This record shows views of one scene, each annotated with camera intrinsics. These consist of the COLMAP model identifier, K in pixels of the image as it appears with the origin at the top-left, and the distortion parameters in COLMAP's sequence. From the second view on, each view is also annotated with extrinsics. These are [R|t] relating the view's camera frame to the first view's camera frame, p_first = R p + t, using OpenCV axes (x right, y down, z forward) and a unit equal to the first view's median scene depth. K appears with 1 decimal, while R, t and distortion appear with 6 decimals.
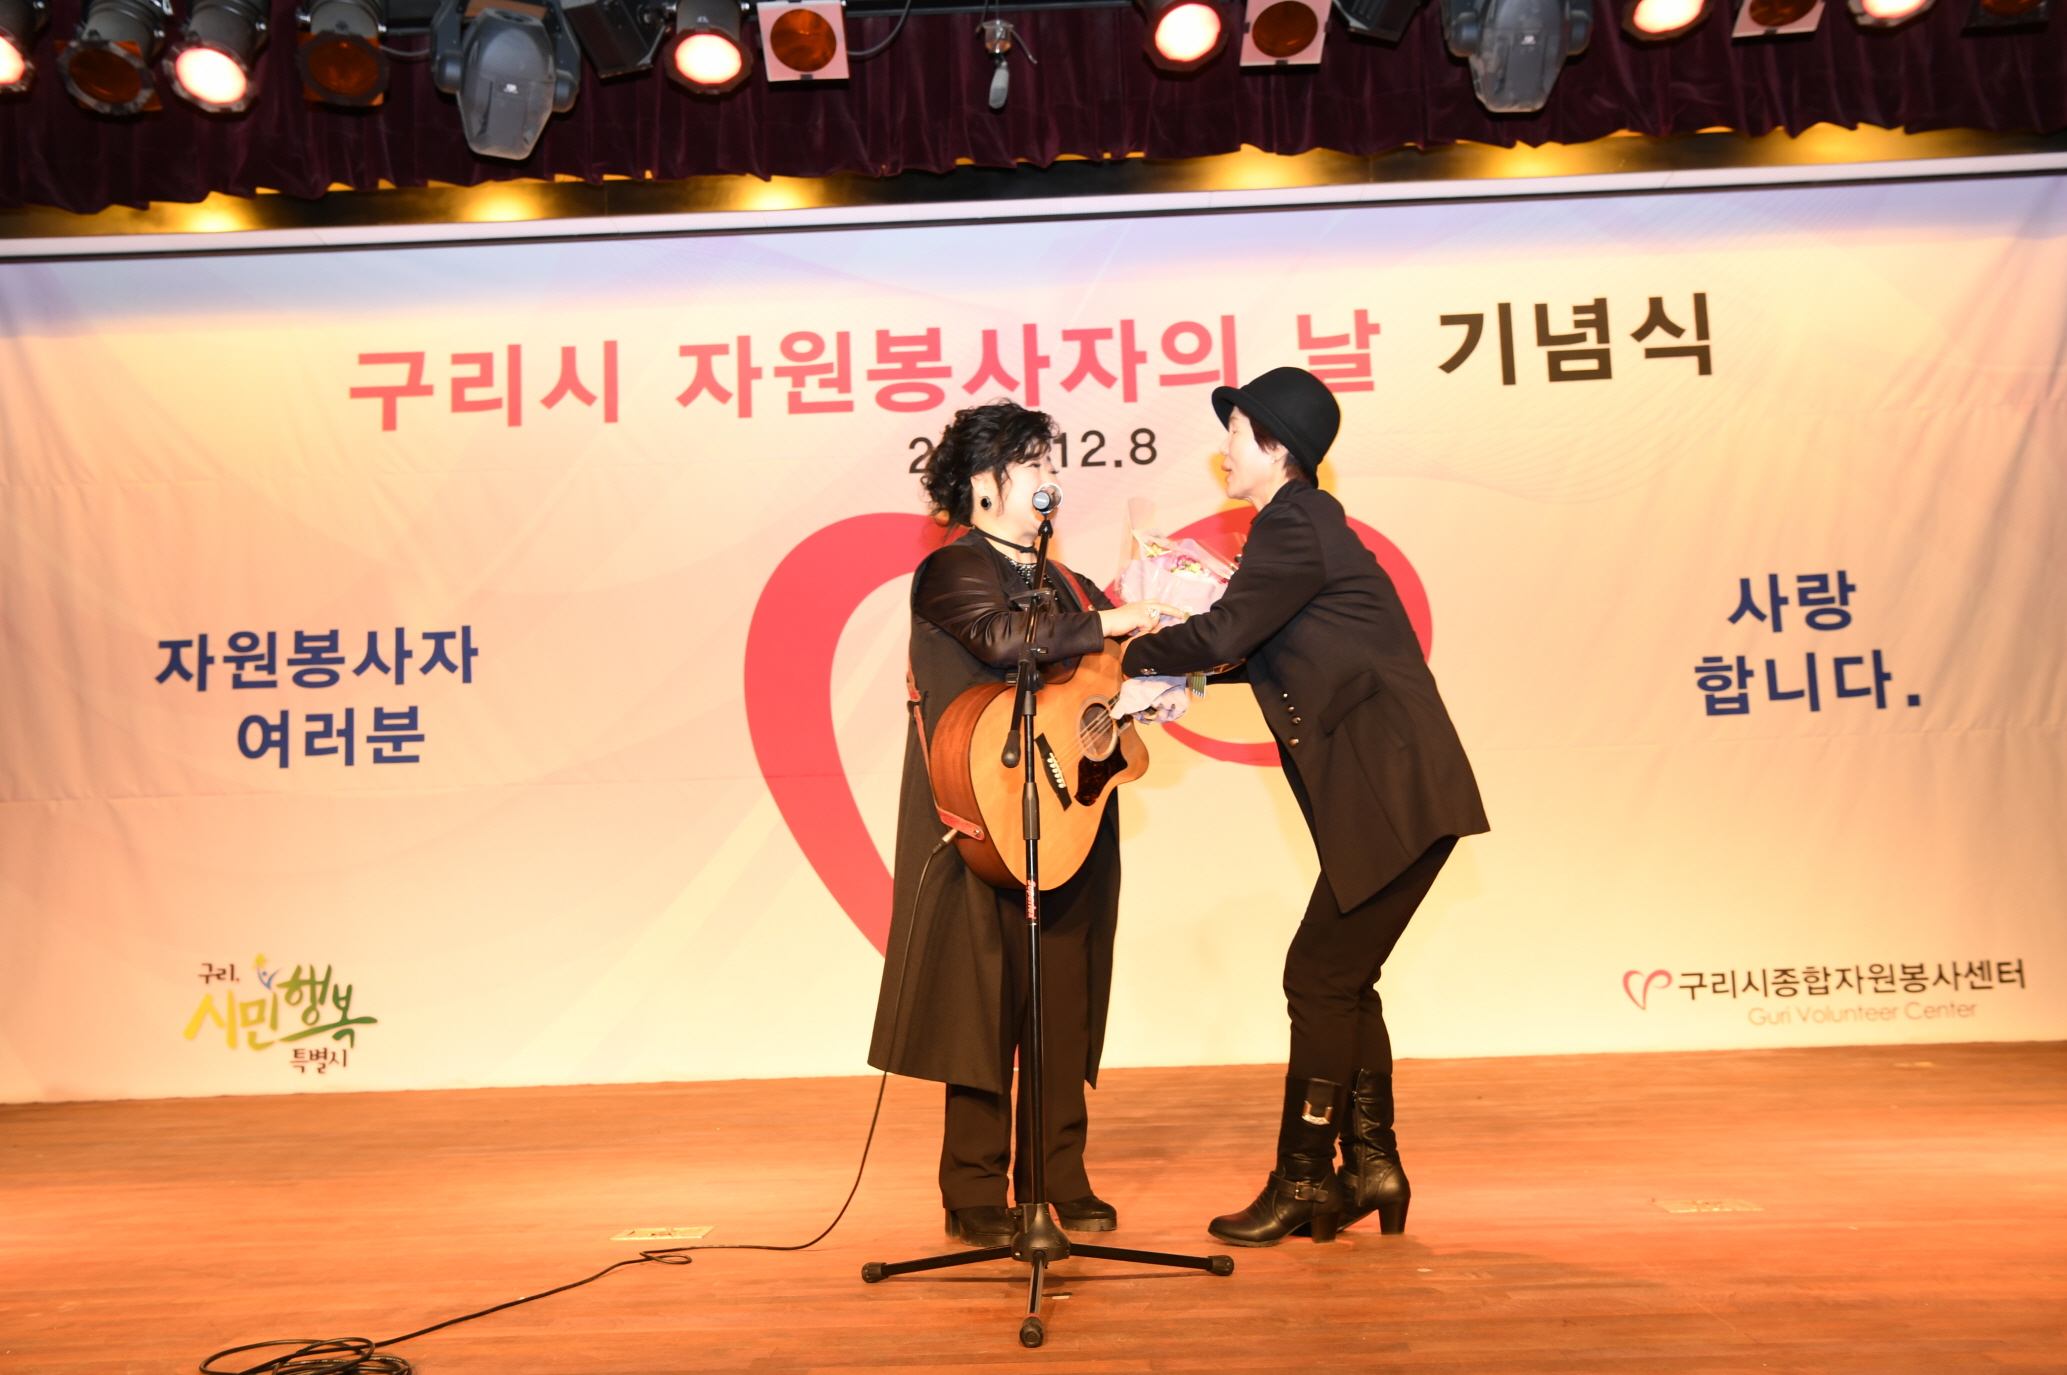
lens RADIAL K [[1981.6, 0, 1020.9], [0, 1981.6, 677.4], [0, 0, 1]] dist [0.008441, 0.000000]
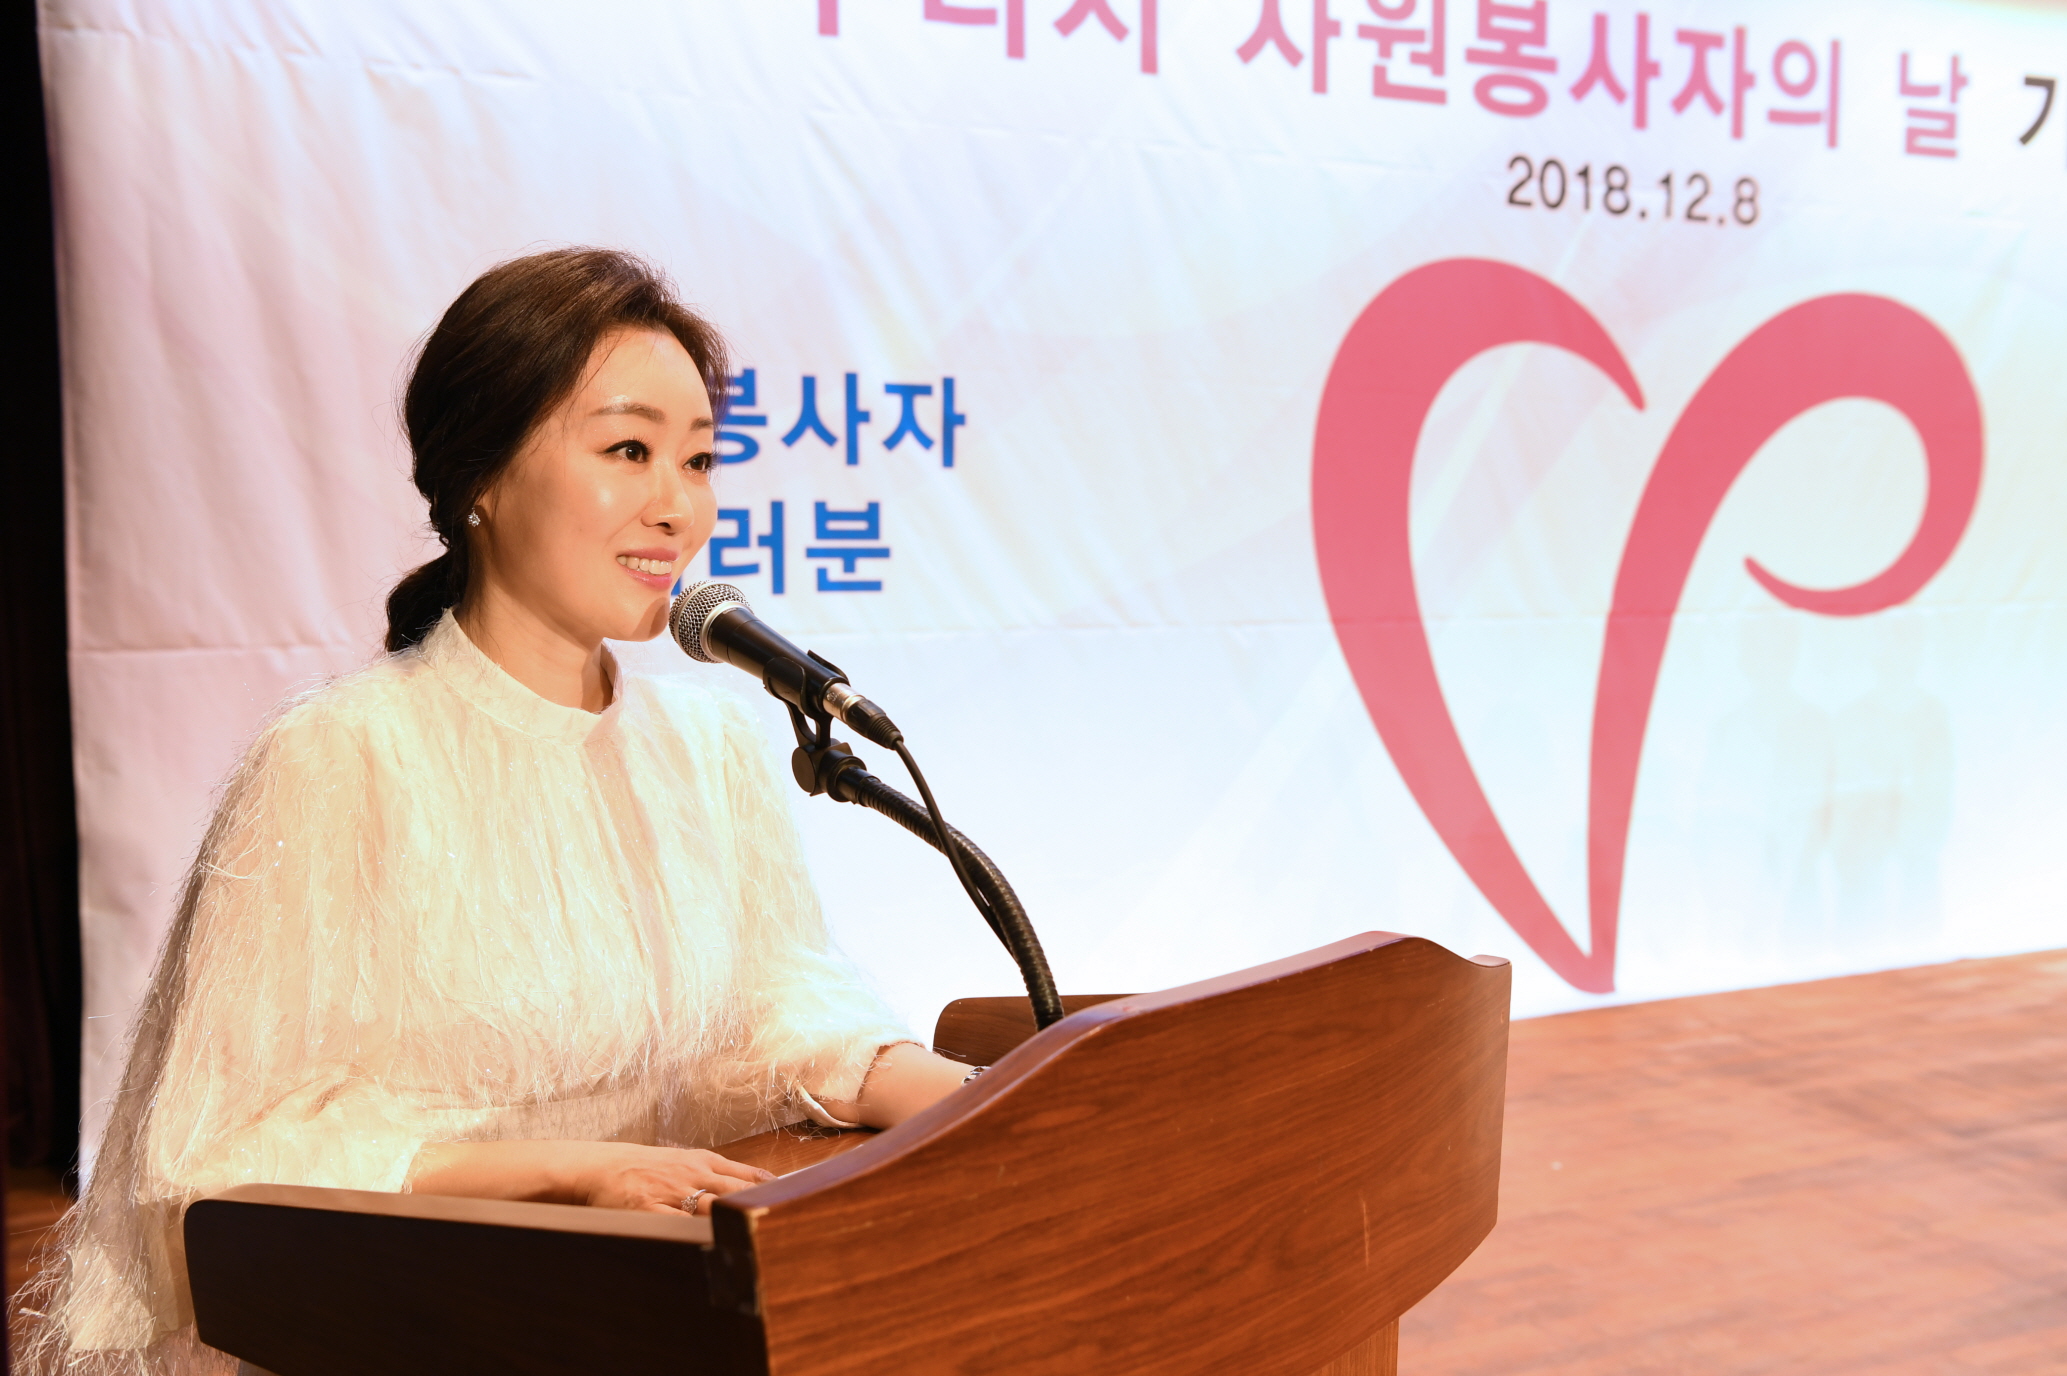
lens RADIAL K [[2119.8, 0, 1053.8], [0, 2119.8, 709.8], [0, 0, 1]] dist [0.041124, 0.000000]
pose [[0.870164, -0.009244, 0.492675, -0.588415], [-0.087083, 0.981203, 0.172215, -0.041712], [-0.485006, -0.192759, 0.853002, 0.382080]]
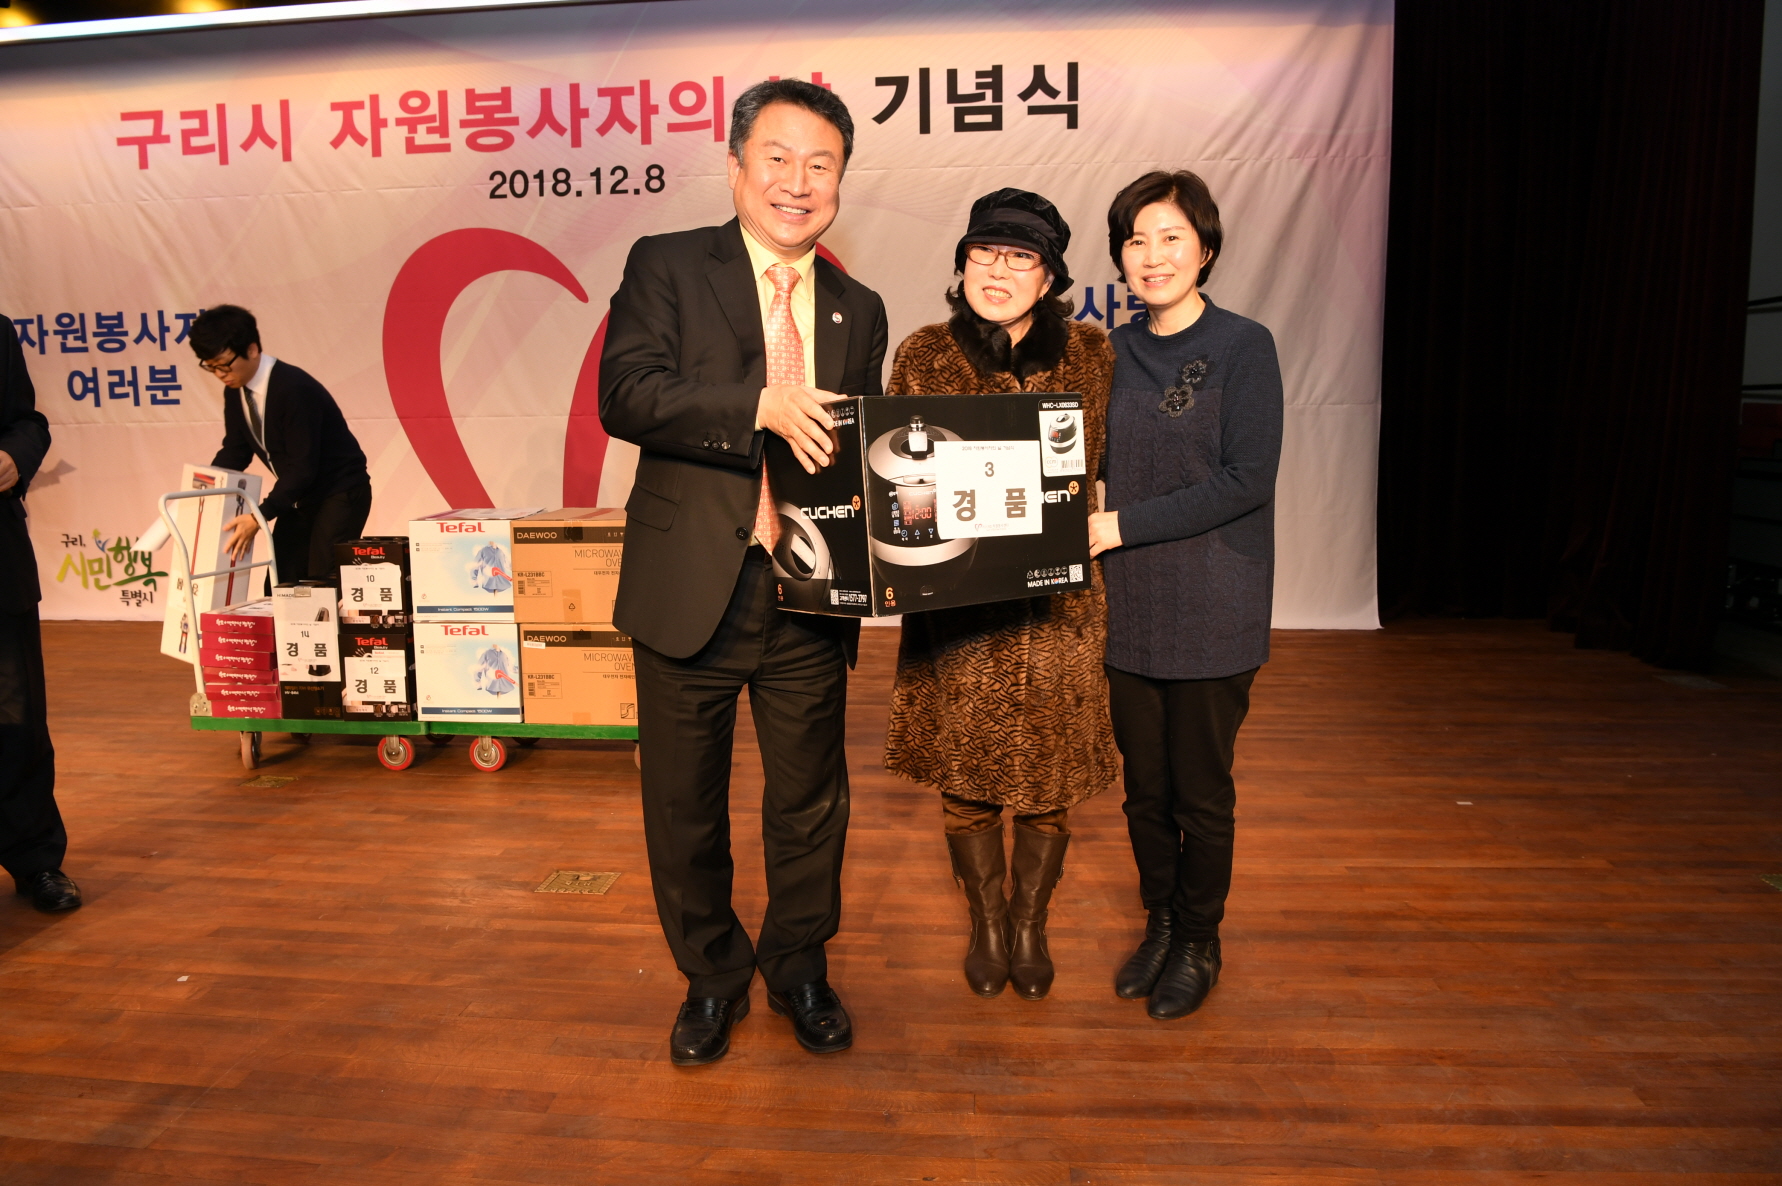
lens RADIAL K [[1211.8, 0, 895.4], [0, 1211.8, 582.3], [0, 0, 1]] dist [-0.083128, 0.022589]
pose [[0.998209, 0.031259, -0.051009, 0.276785], [-0.016892, 0.965210, 0.260930, -0.066533], [0.057390, -0.259601, 0.964009, 0.149390]]
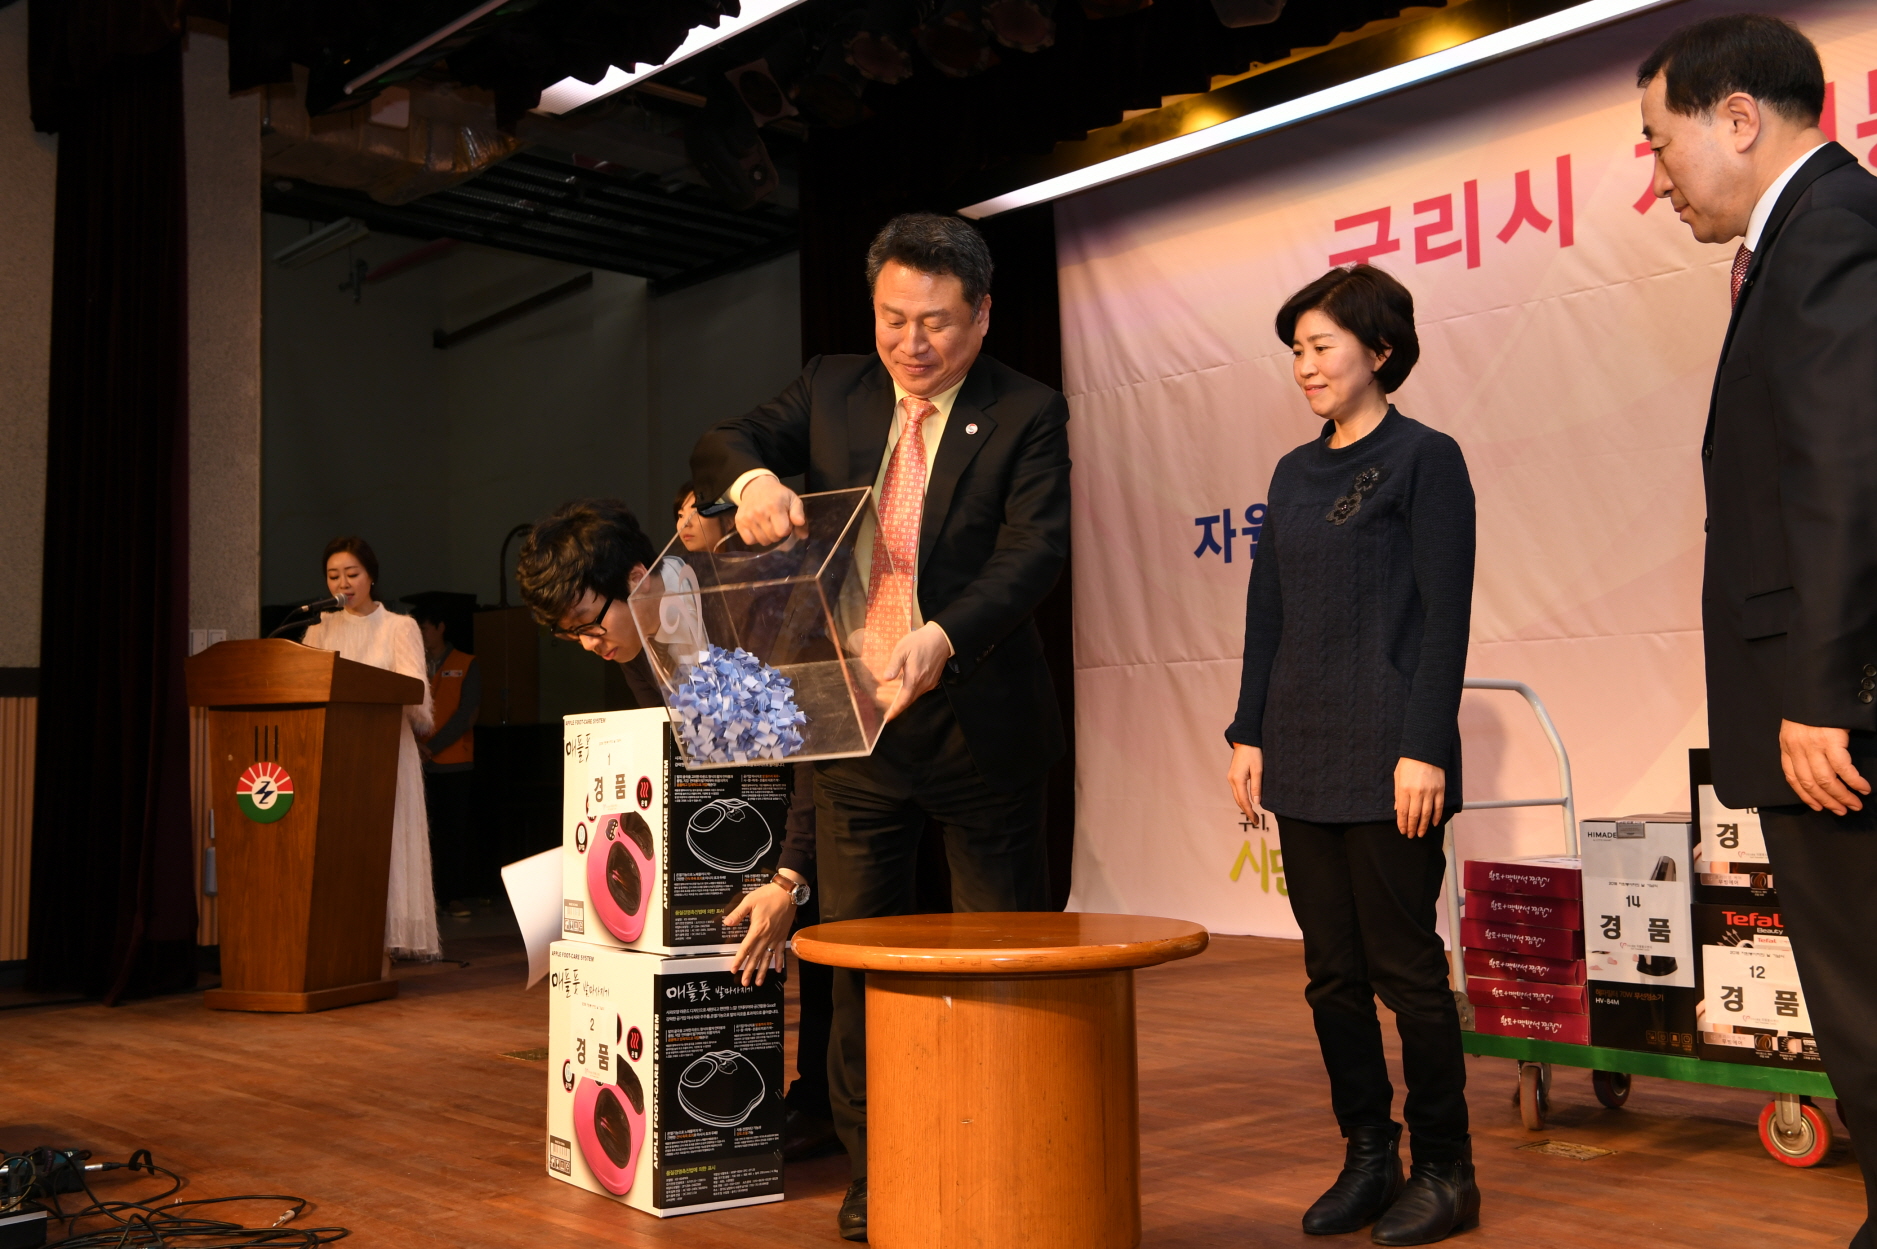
lens RADIAL K [[1924.9, 0, 938.5], [0, 1924.9, 608.0], [0, 0, 1]] dist [0.041124, 0.000000]
pose [[0.689457, -0.036438, -0.723409, 0.239051], [0.088390, 0.995502, 0.034097, -0.017963], [0.718913, -0.087451, 0.689577, 0.158368]]
